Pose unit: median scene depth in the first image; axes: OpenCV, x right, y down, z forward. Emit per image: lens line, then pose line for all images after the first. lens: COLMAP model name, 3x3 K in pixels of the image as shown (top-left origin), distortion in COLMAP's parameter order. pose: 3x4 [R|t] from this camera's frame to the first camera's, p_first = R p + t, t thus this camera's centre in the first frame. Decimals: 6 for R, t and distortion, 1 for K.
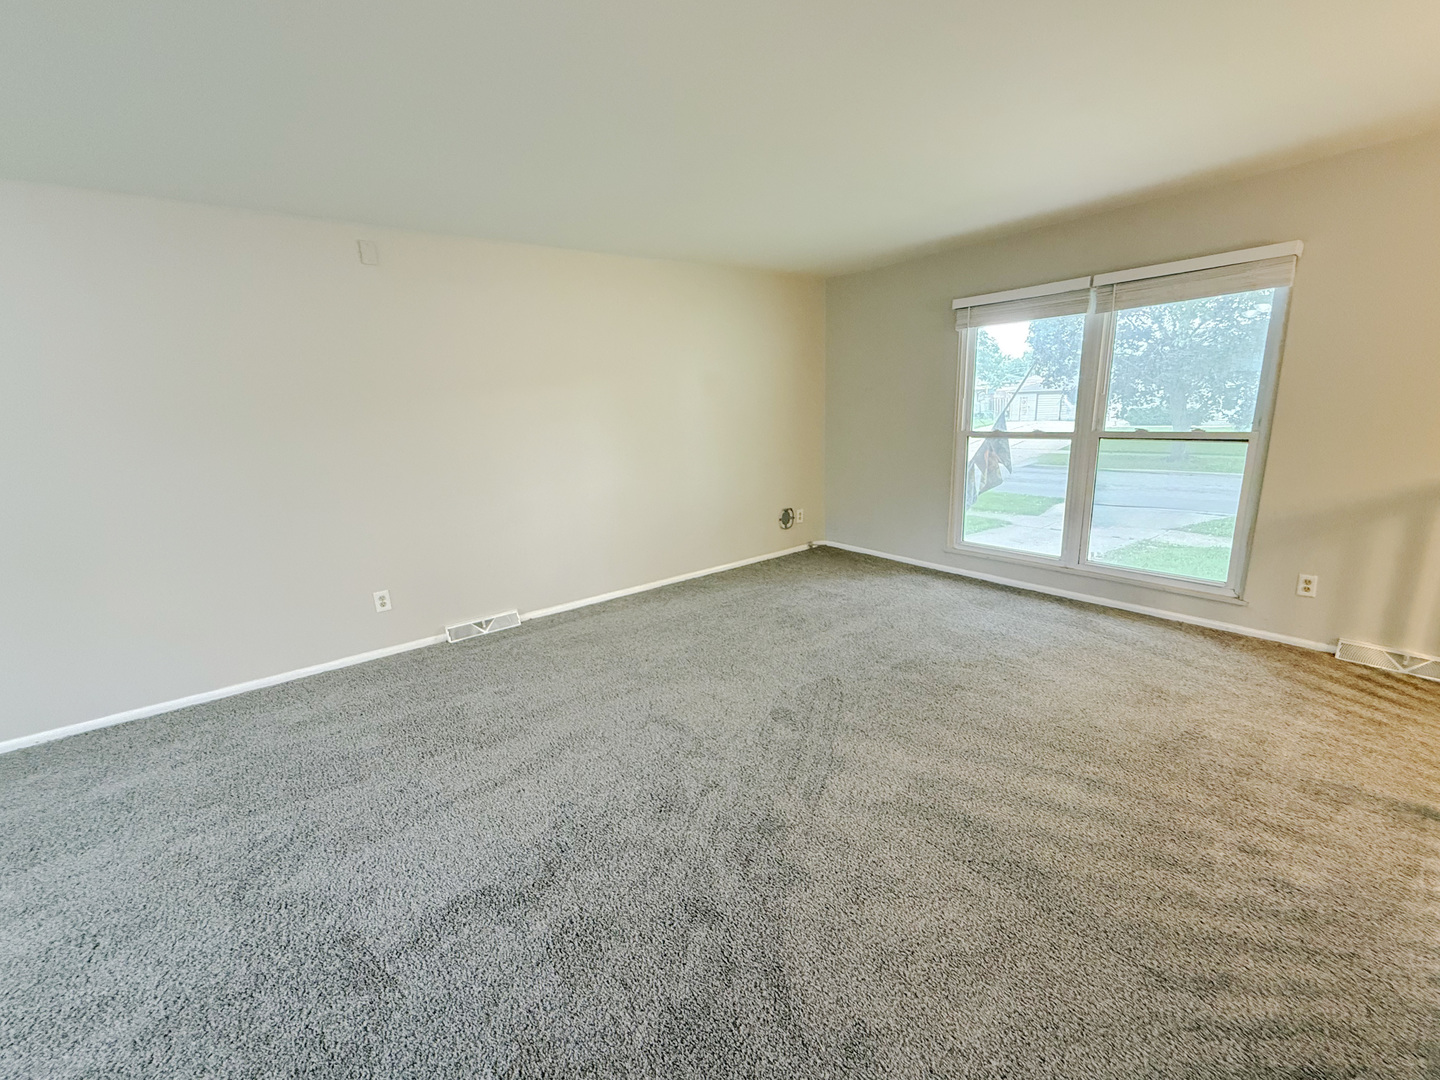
lens RADIAL K [[591.4, 0, 720.0], [0, 591.4, 540.0], [0, 0, 1]] dist [-0.004743, 0.000130]
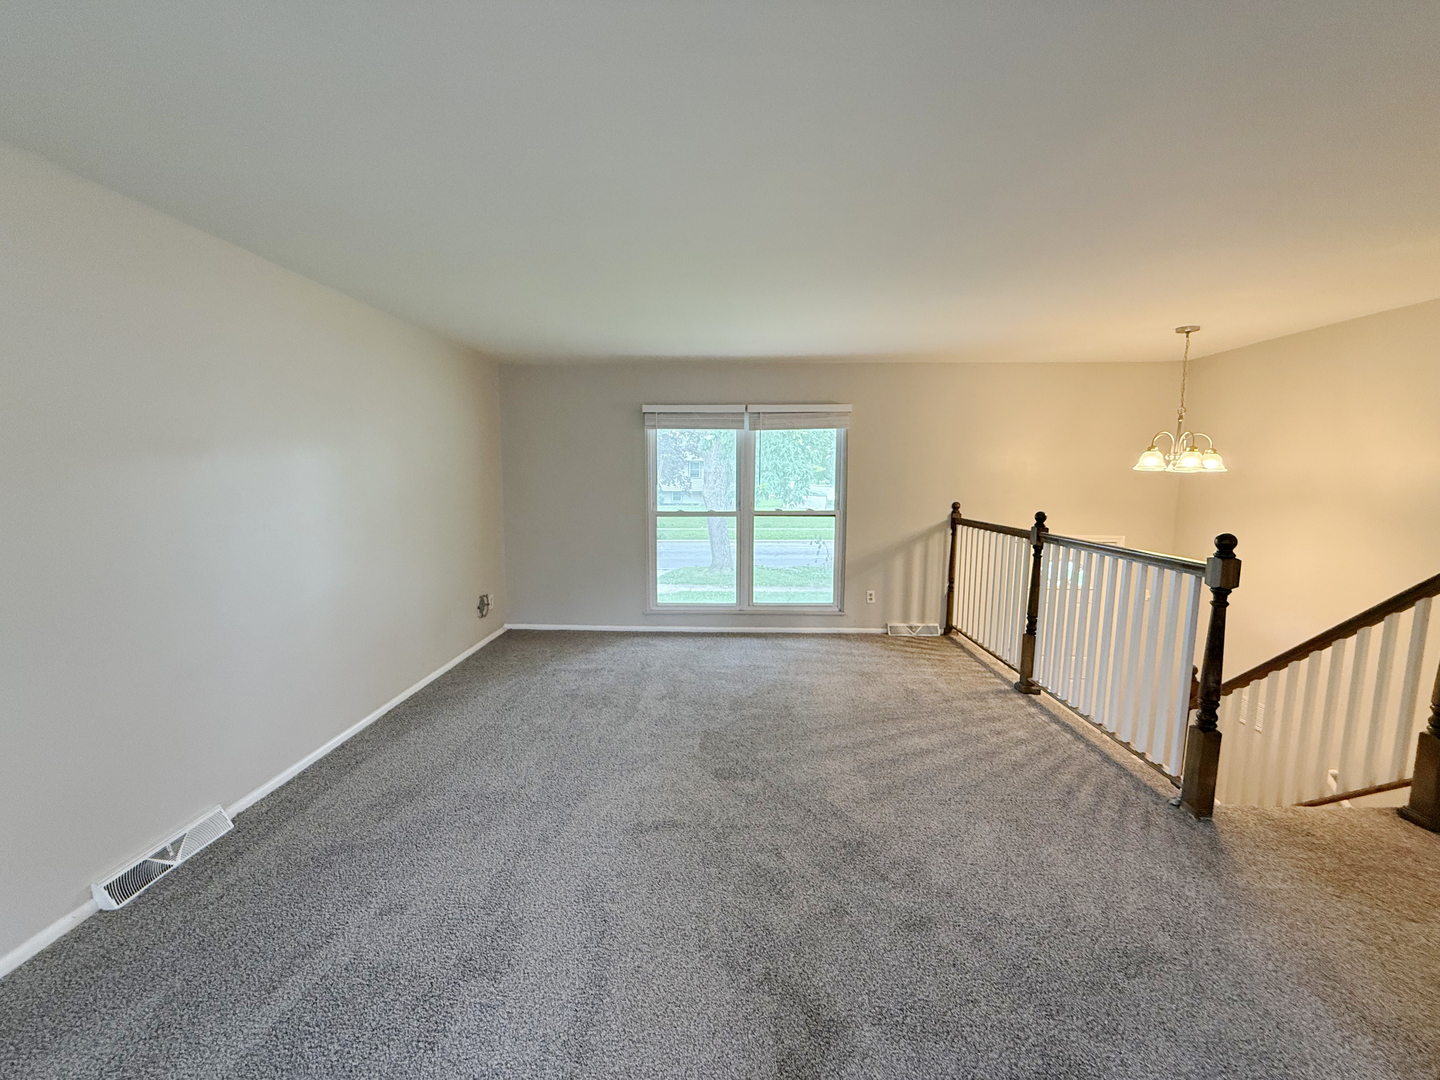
lens RADIAL K [[565.7, 0, 720.0], [0, 565.7, 540.0], [0, 0, 1]] dist [-0.001358, 0.000121]
pose [[0.636254, -0.045459, 0.770139, -0.489283], [0.146097, 0.987299, -0.062421, -0.043140], [-0.757520, 0.152230, 0.634815, 0.216541]]
